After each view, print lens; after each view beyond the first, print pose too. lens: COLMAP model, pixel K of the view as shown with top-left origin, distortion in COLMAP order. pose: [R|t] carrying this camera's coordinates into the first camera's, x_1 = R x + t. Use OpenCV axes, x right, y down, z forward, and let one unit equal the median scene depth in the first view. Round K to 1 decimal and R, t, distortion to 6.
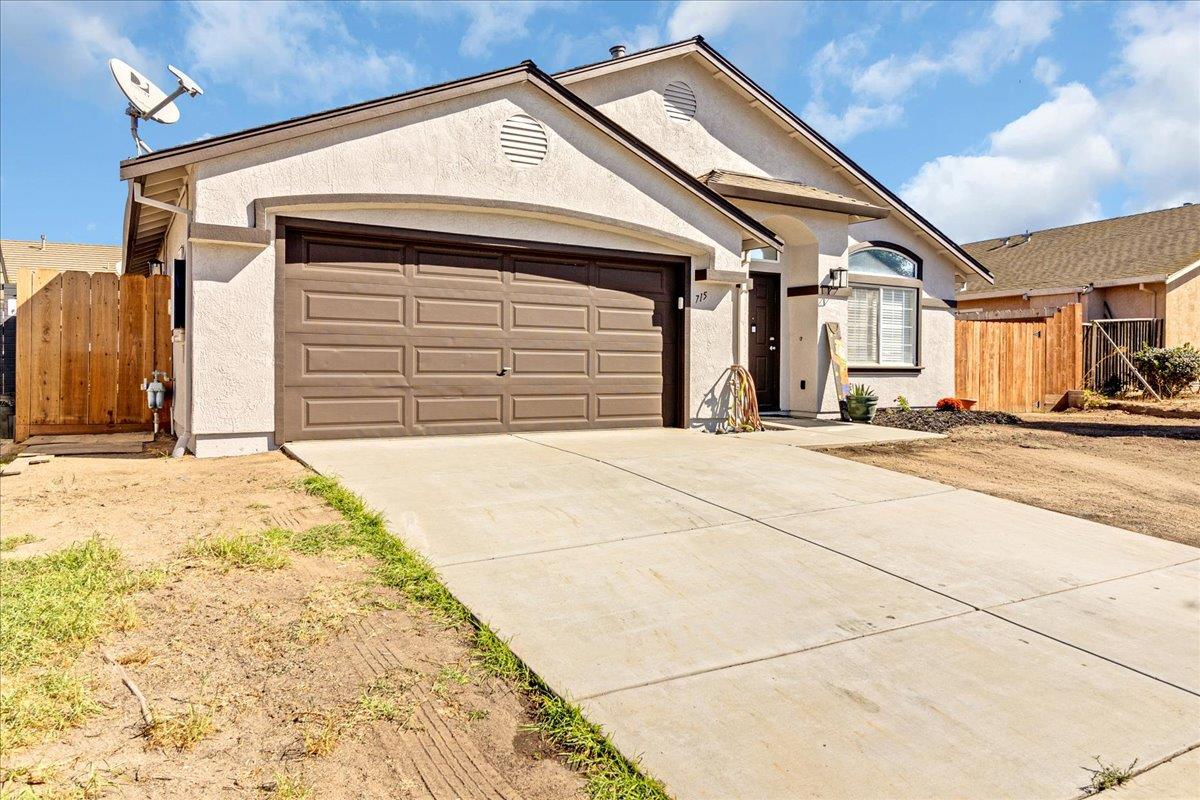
lens RADIAL K [[567.2, 0, 595.3], [0, 567.2, 365.8], [0, 0, 1]] dist [0.003375, 0.001031]
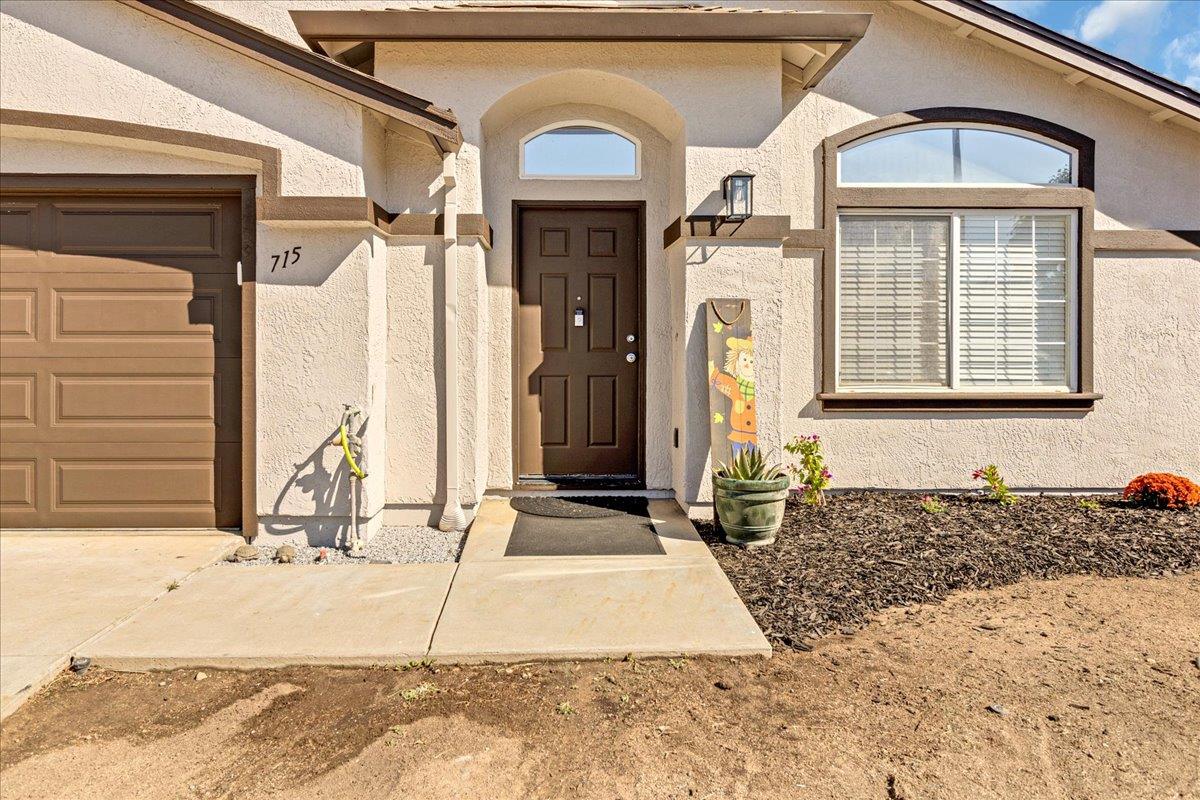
lens RADIAL K [[646.5, 0, 602.8], [0, 646.5, 368.2], [0, 0, 1]] dist [0.003168, 0.001134]
pose [[0.915834, -0.003959, -0.401539, 0.534901], [0.004877, 0.999987, 0.001263, -0.024521], [0.401529, -0.003115, 0.915841, 0.508993]]
